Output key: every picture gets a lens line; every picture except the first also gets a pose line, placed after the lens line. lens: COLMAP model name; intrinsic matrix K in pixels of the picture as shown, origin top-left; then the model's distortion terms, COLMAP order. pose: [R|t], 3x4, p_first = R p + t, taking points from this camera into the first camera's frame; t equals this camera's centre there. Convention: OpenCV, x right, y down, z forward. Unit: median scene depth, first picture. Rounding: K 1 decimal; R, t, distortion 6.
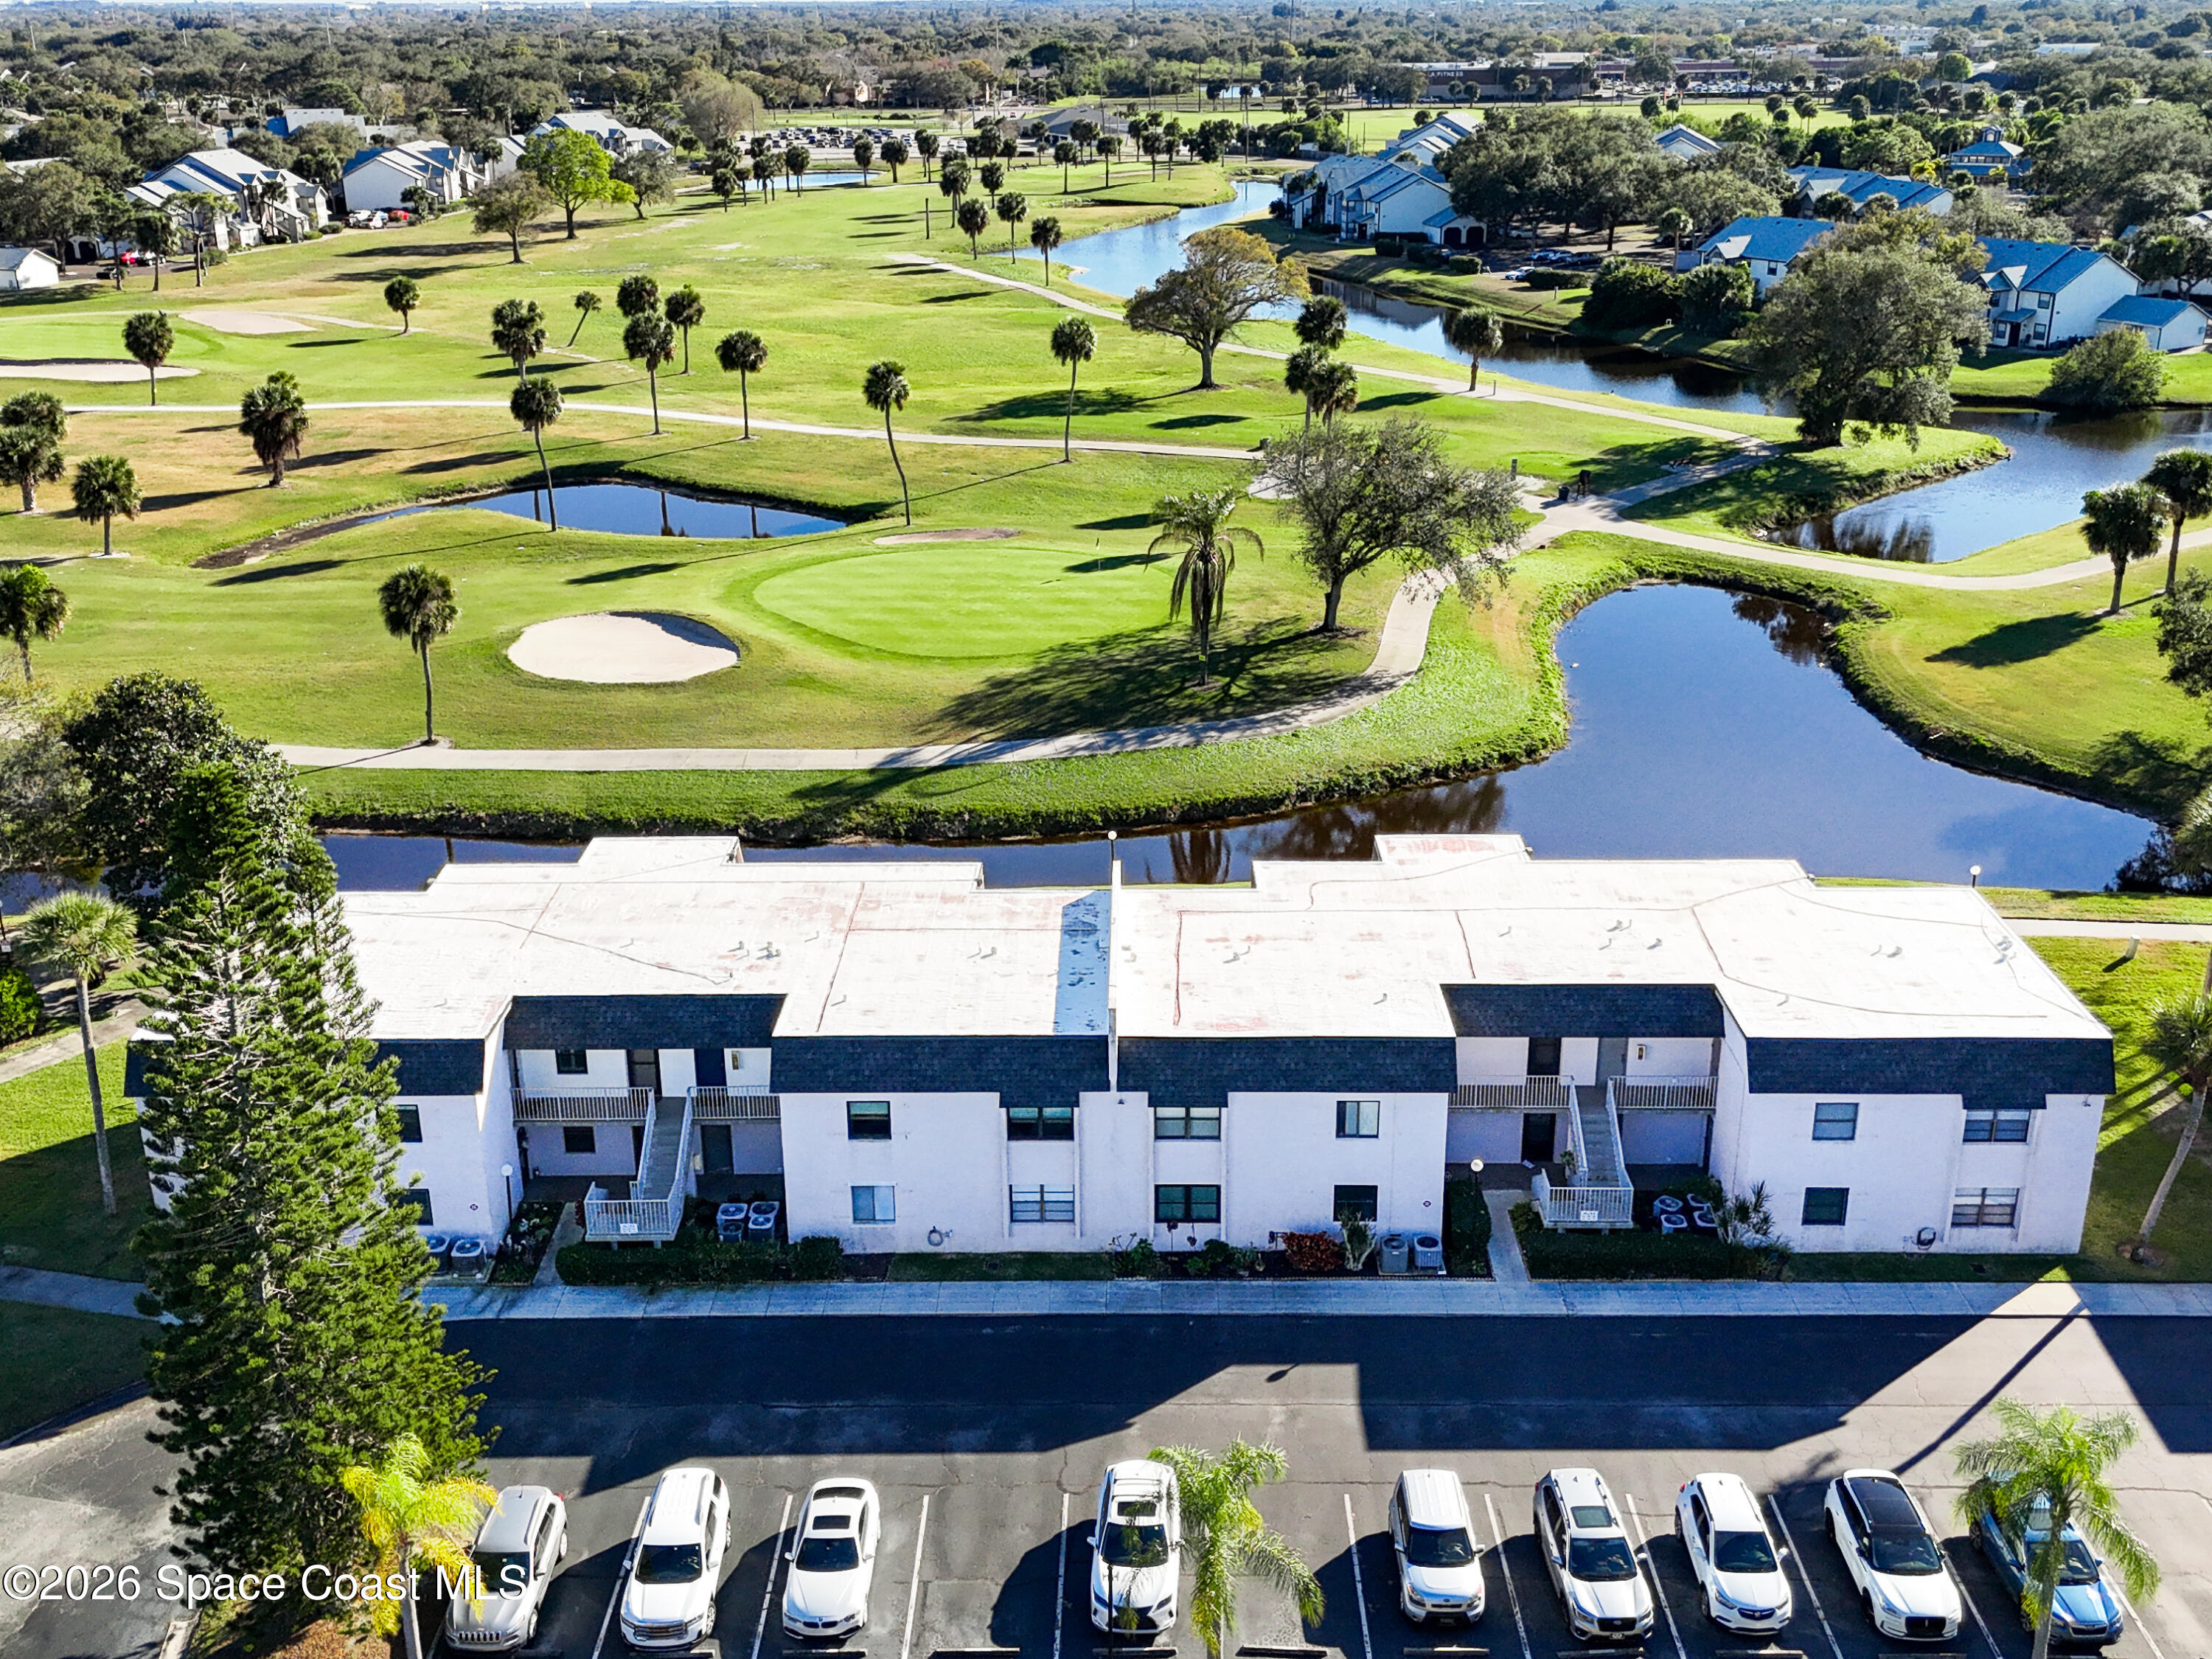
lens RADIAL K [[2186.5, 0, 1106.1], [0, 2186.5, 823.8], [0, 0, 1]] dist [0.038164, 0.000000]
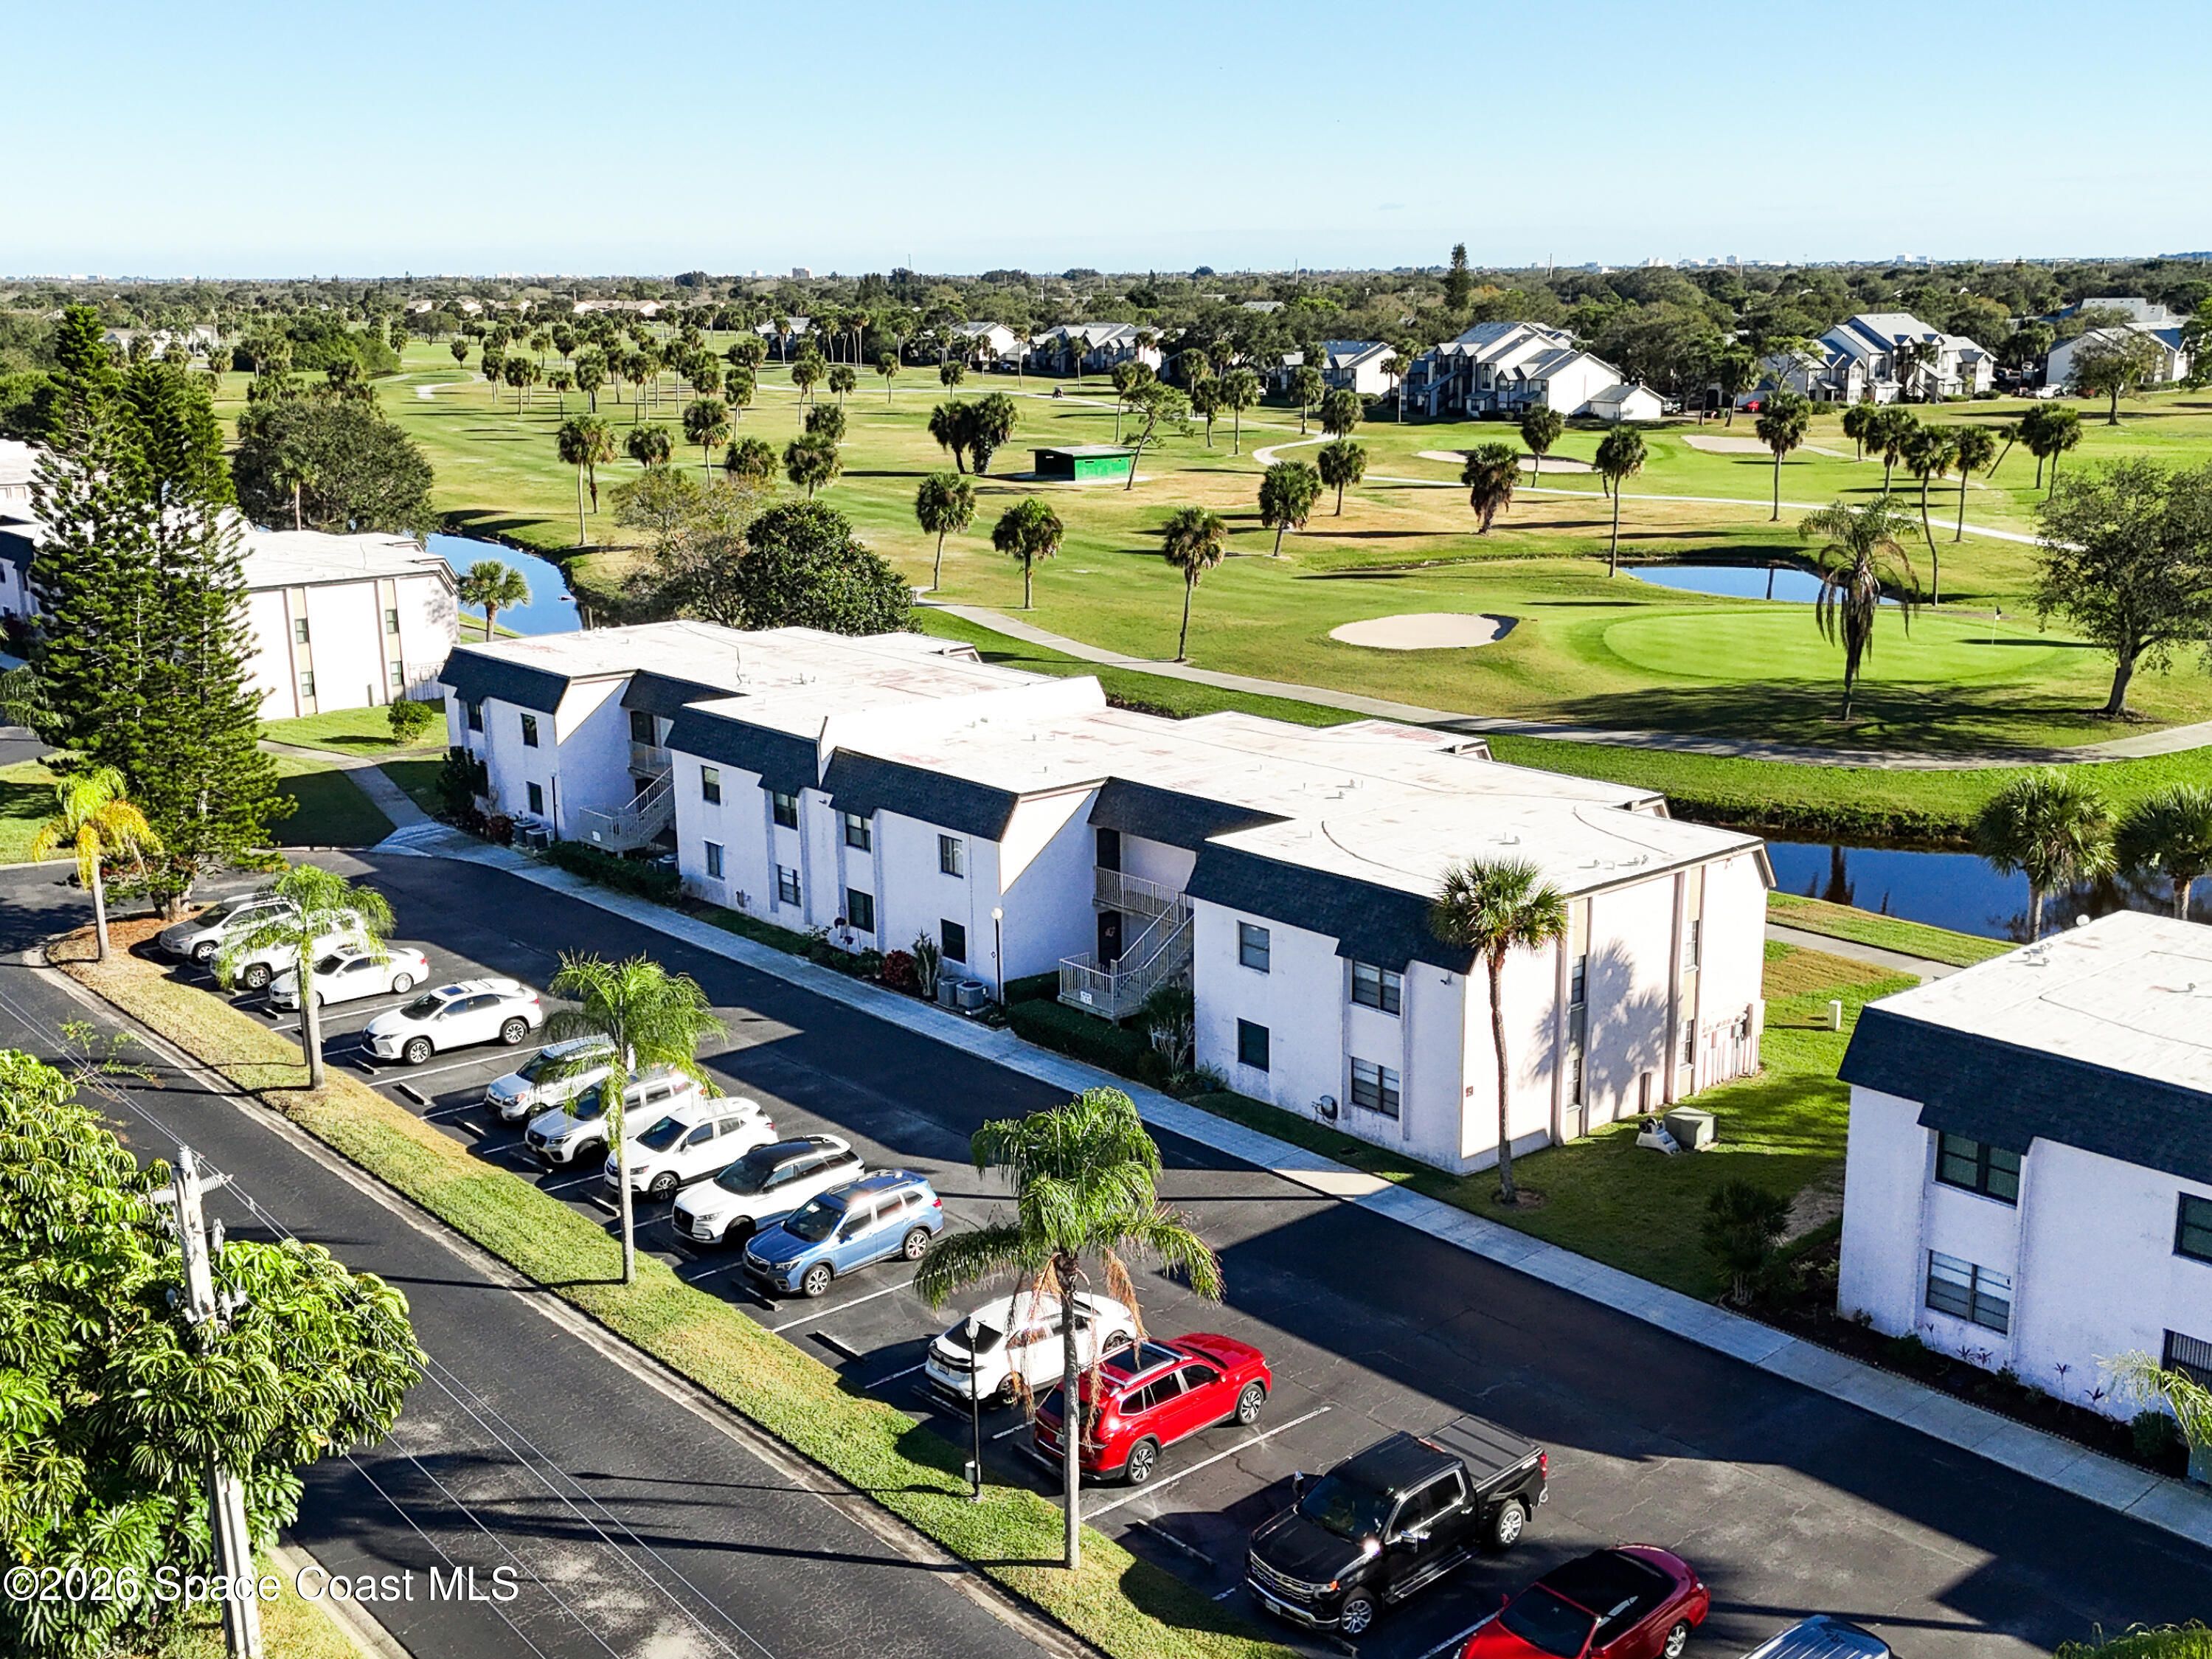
lens RADIAL K [[2313.4, 0, 1148.6], [0, 2313.4, 879.5], [0, 0, 1]] dist [0.045288, 0.000000]
pose [[0.670975, 0.190595, -0.716565, 0.853314], [-0.257661, 0.966108, 0.015702, 0.088504], [0.695272, 0.174096, 0.697343, 0.237373]]
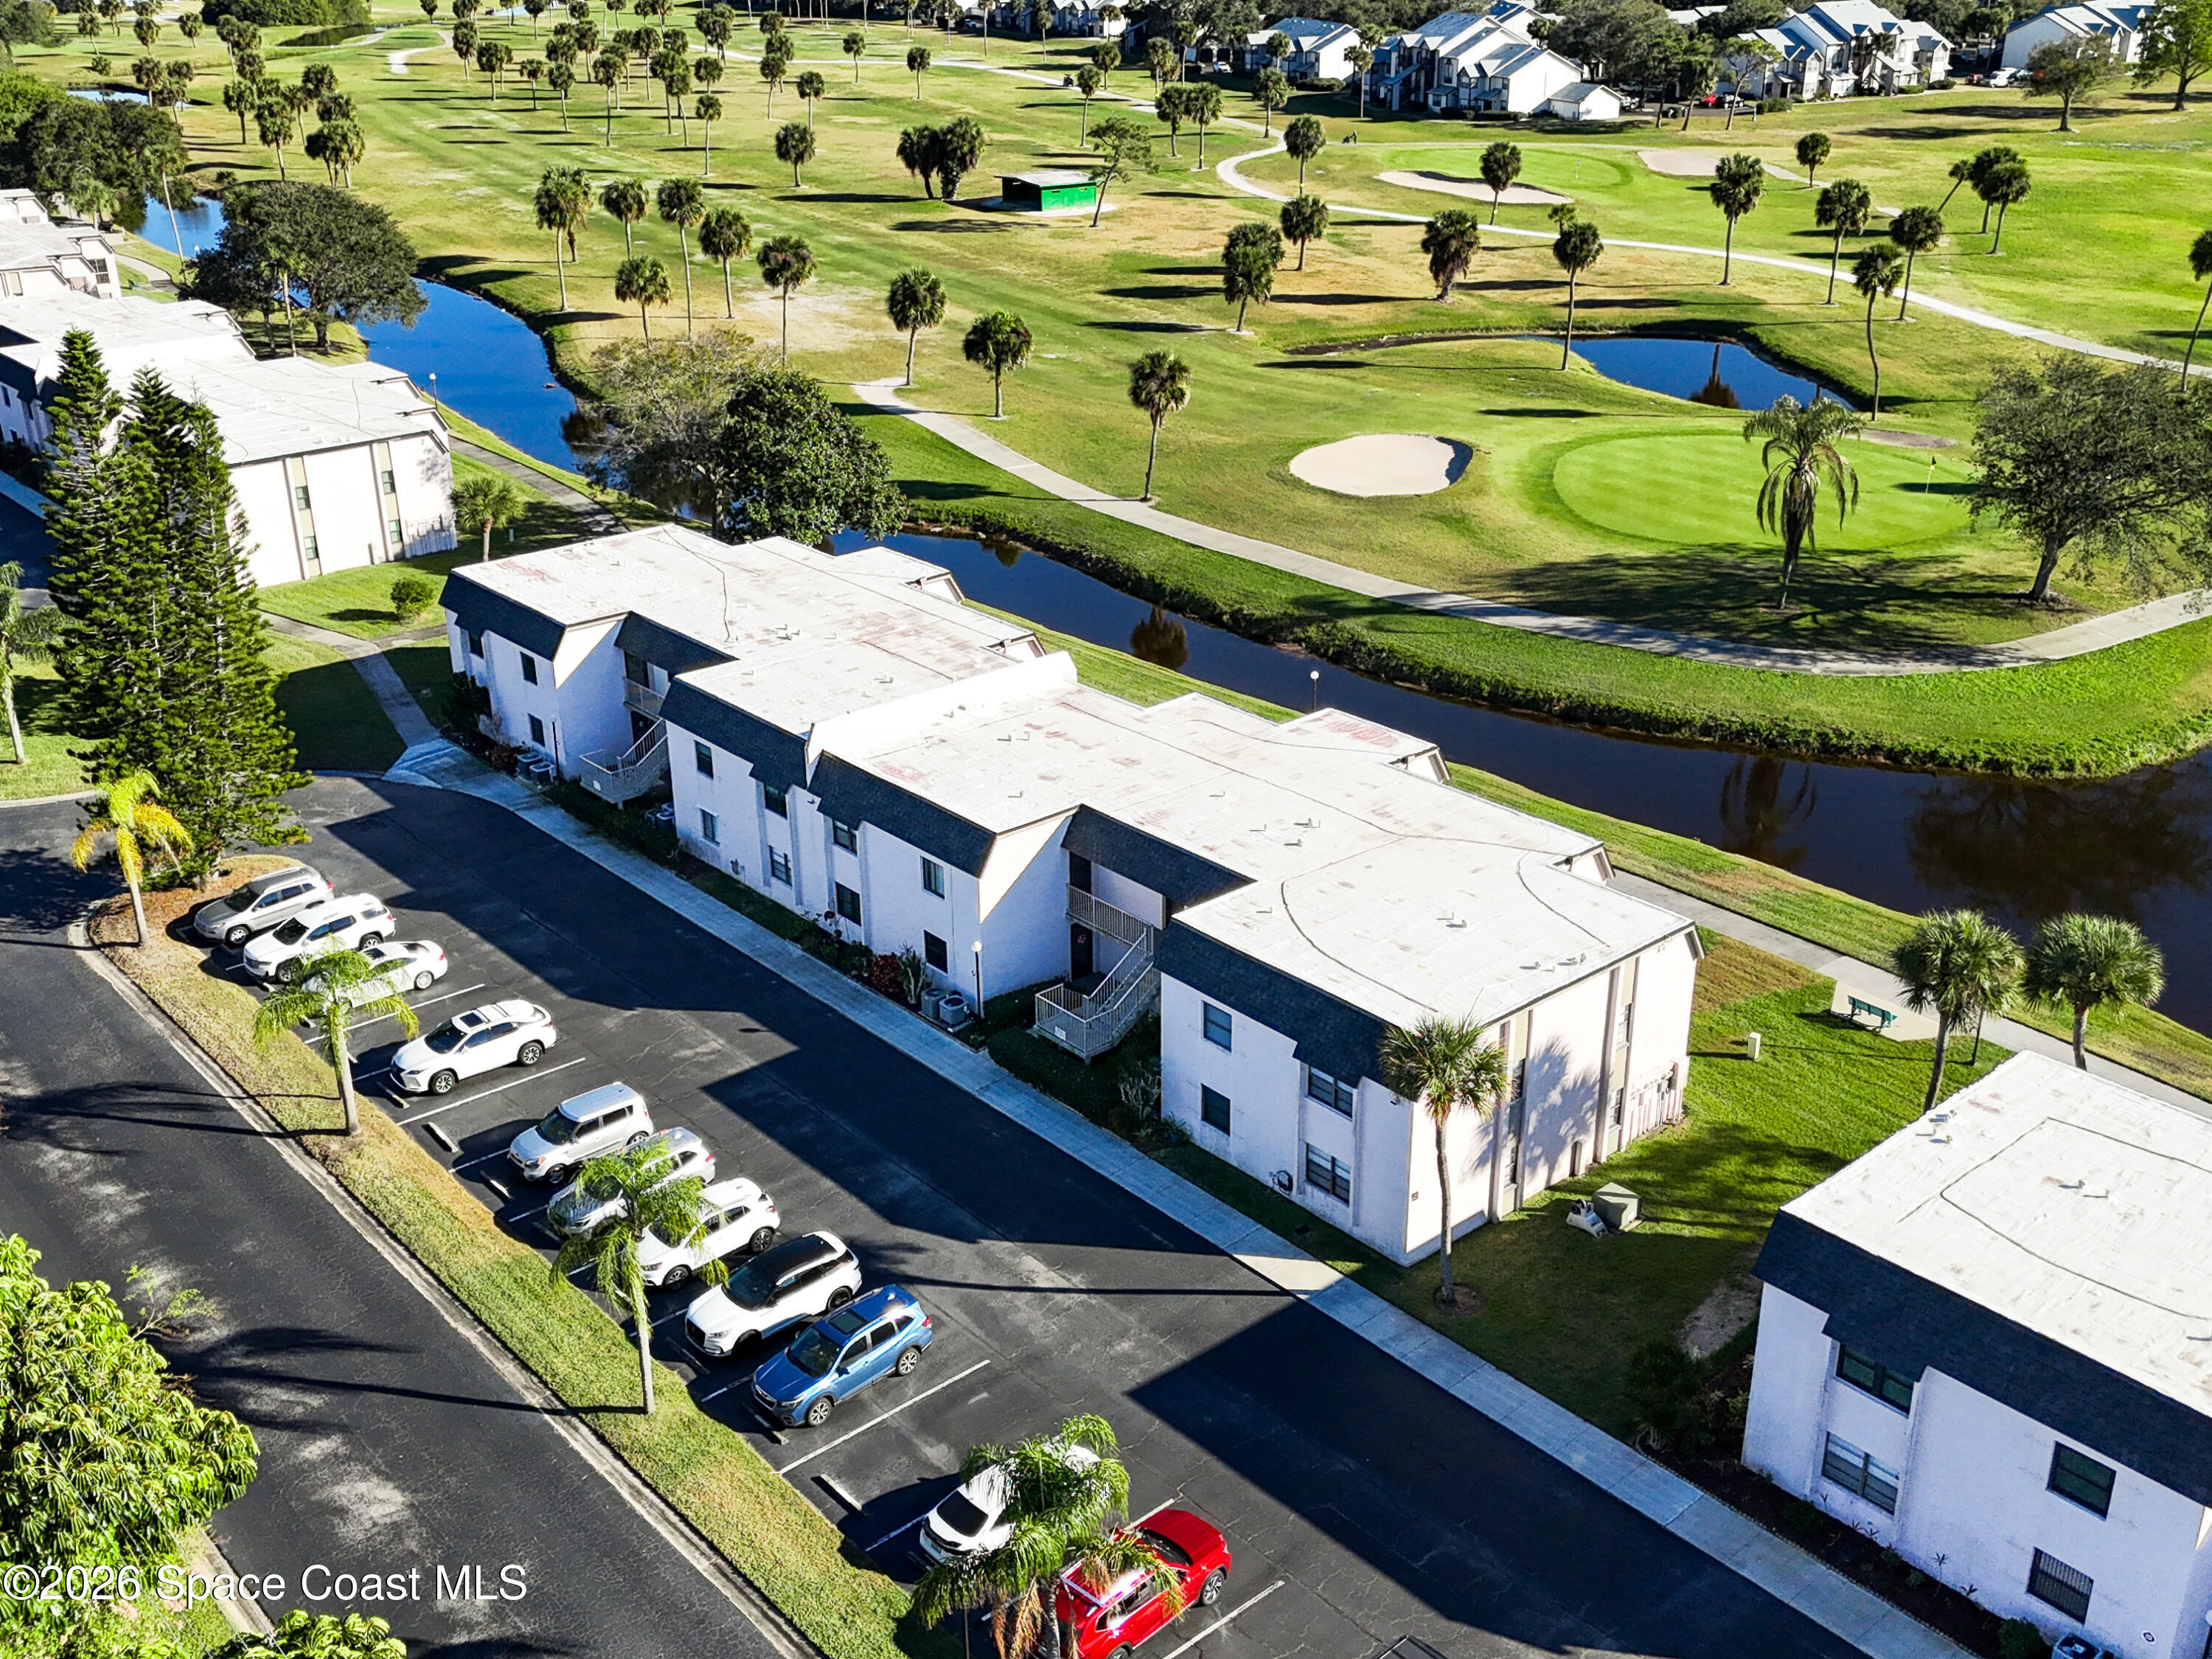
lens RADIAL K [[2186.5, 0, 1112.6], [0, 2186.5, 832.4], [0, 0, 1]] dist [0.038164, 0.000000]
pose [[0.671004, 0.302904, -0.676759, 0.809436], [-0.259486, 0.950960, 0.168352, -0.089240], [0.694565, 0.062645, 0.716697, 0.208894]]
